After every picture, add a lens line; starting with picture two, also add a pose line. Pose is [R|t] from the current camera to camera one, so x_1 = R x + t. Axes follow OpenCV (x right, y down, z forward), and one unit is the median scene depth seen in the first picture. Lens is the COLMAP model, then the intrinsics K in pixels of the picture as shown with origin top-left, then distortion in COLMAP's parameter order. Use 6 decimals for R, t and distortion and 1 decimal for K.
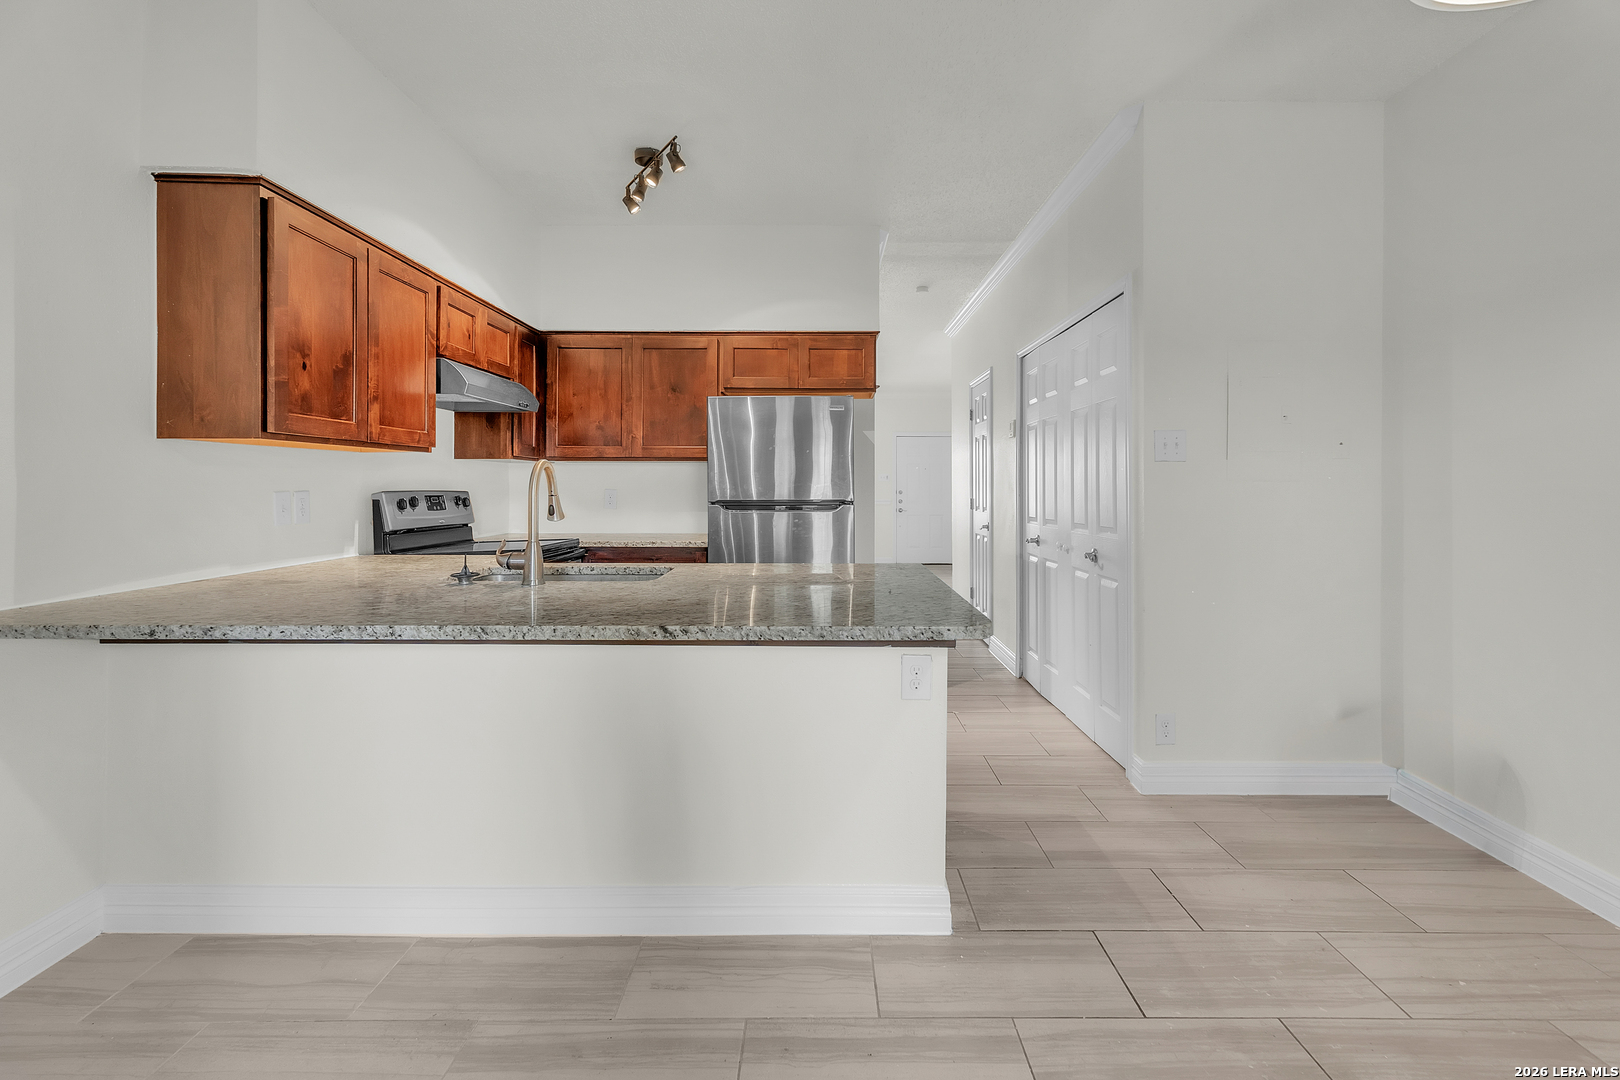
lens RADIAL K [[691.6, 0, 819.8], [0, 691.6, 491.0], [0, 0, 1]] dist [0.001960, 0.000379]
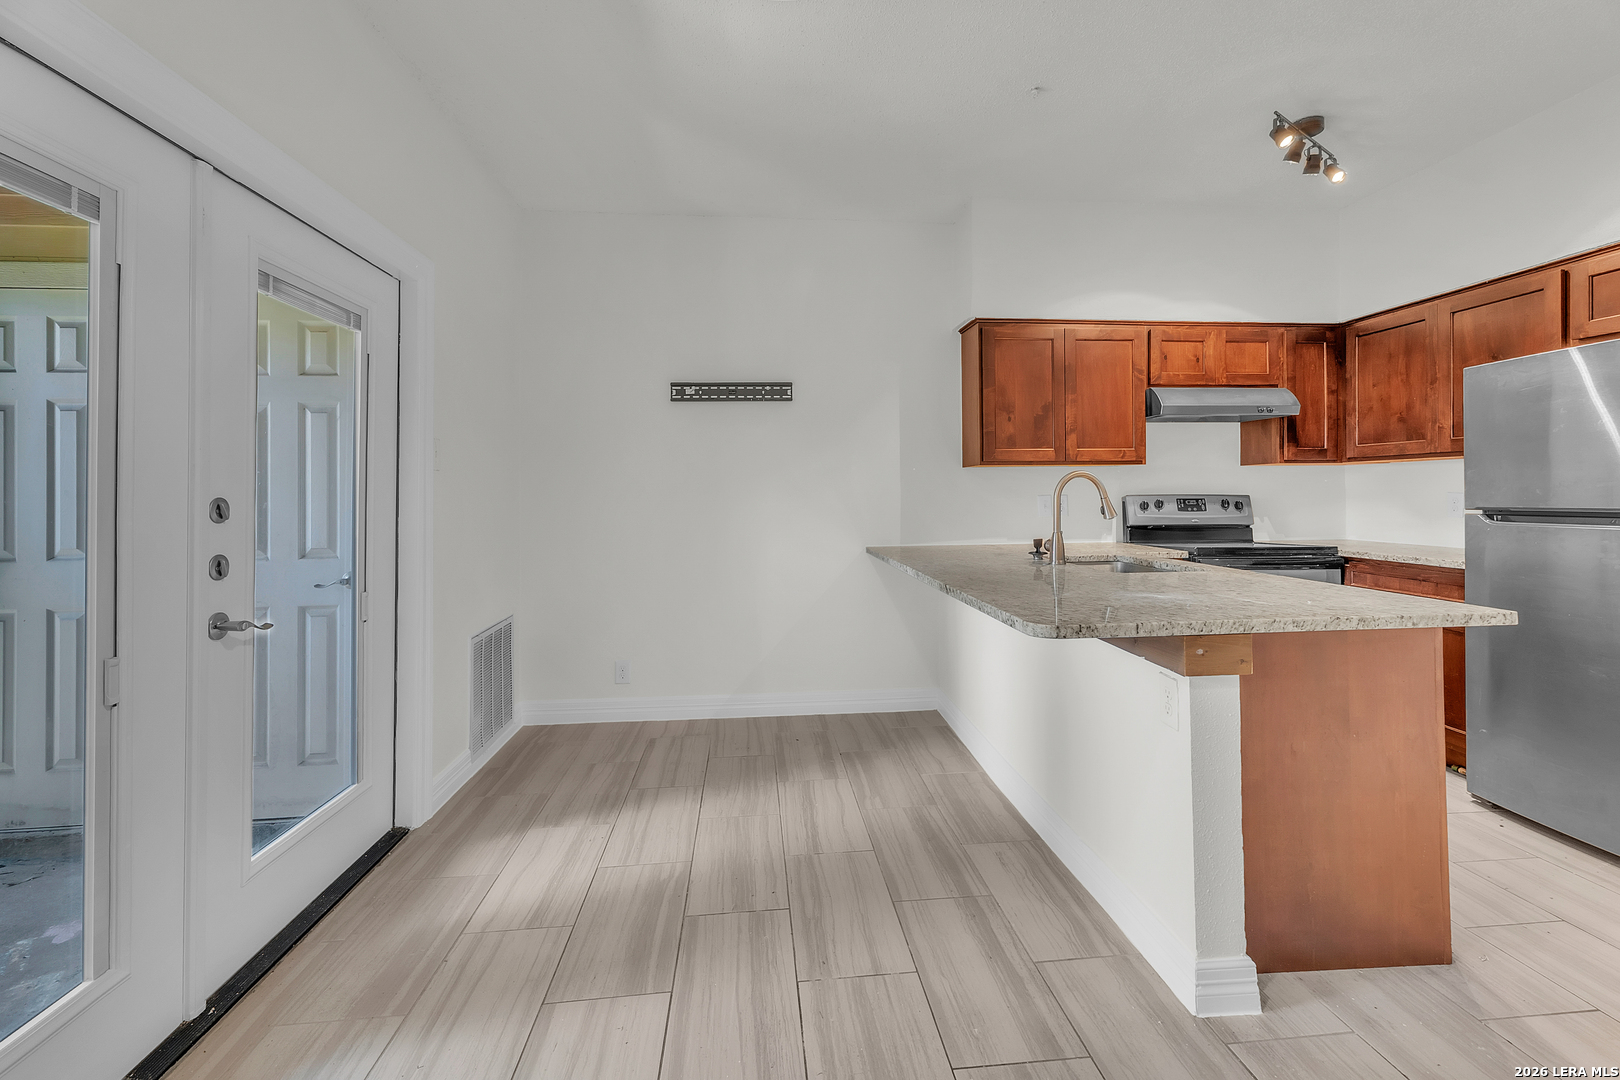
lens RADIAL K [[691.6, 0, 819.8], [0, 691.6, 491.0], [0, 0, 1]] dist [0.001960, 0.000379]
pose [[0.100612, -0.005319, -0.994911, 0.724681], [0.000680, 0.999986, -0.005277, -0.000953], [0.994925, -0.000145, 0.100615, 0.332055]]
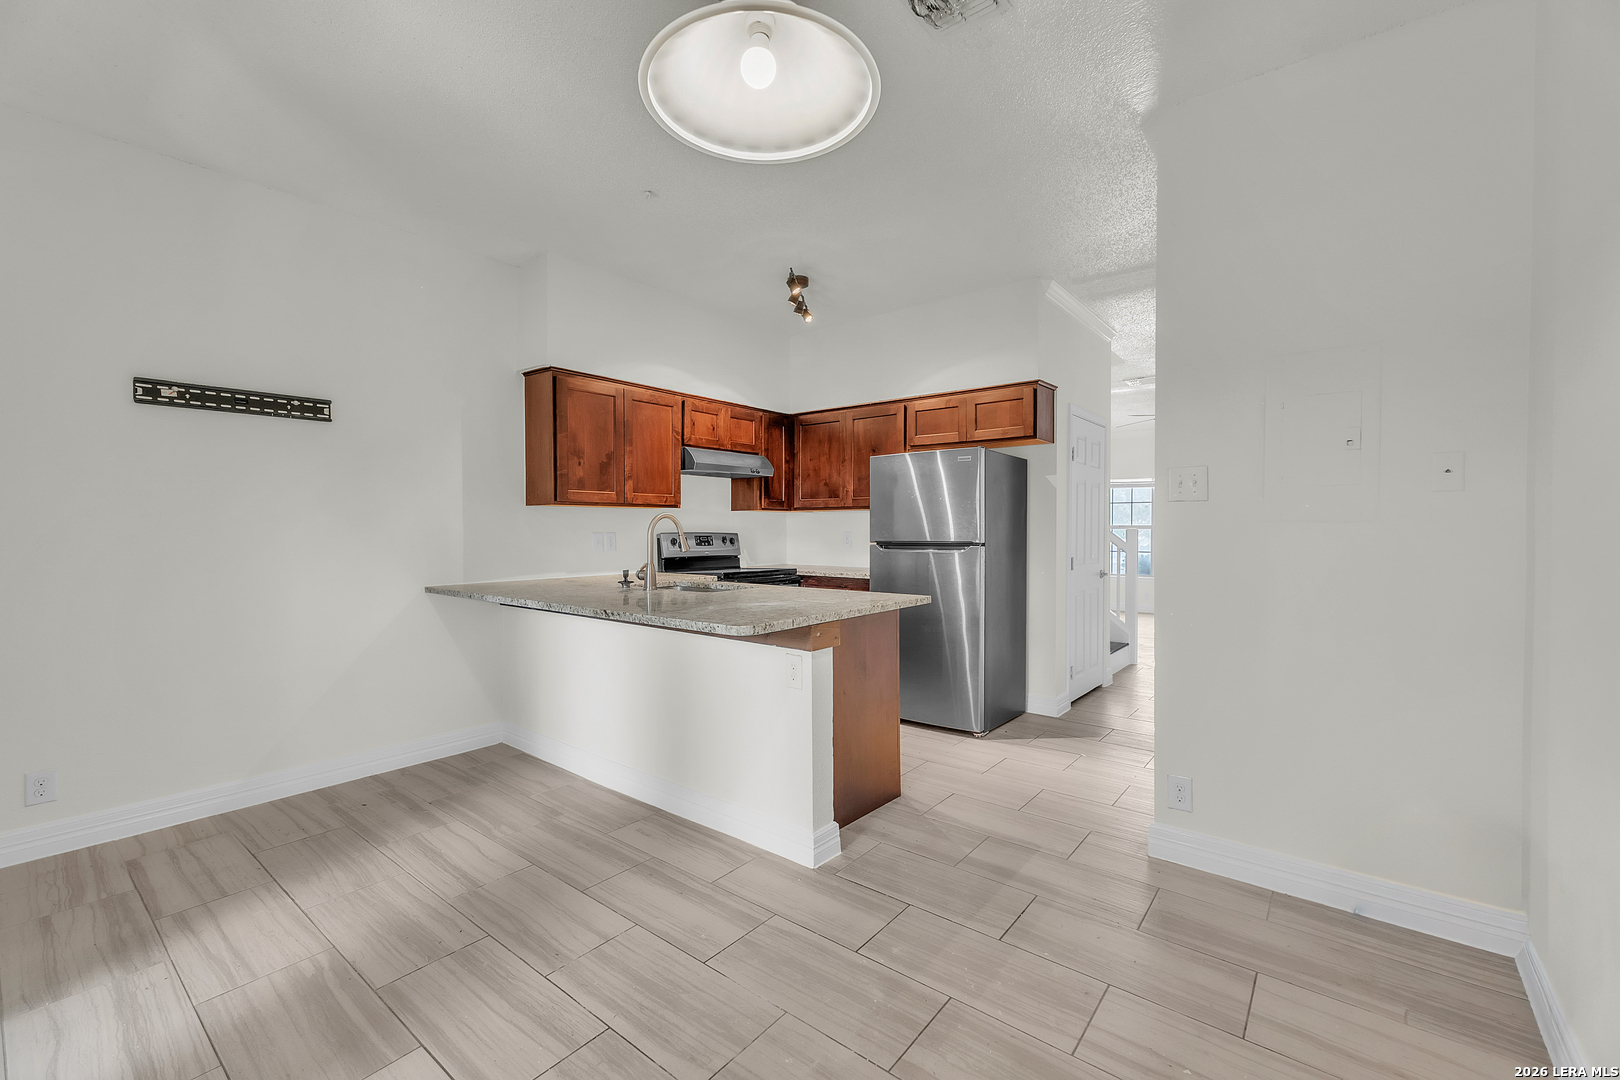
lens RADIAL K [[668.7, 0, 813.3], [0, 668.7, 546.0], [0, 0, 1]] dist [0.000207, 0.000144]
pose [[0.782966, 0.014239, -0.621901, 0.709429], [-0.003243, 0.999818, 0.018809, 0.000453], [0.622056, -0.012710, 0.782870, 0.006720]]
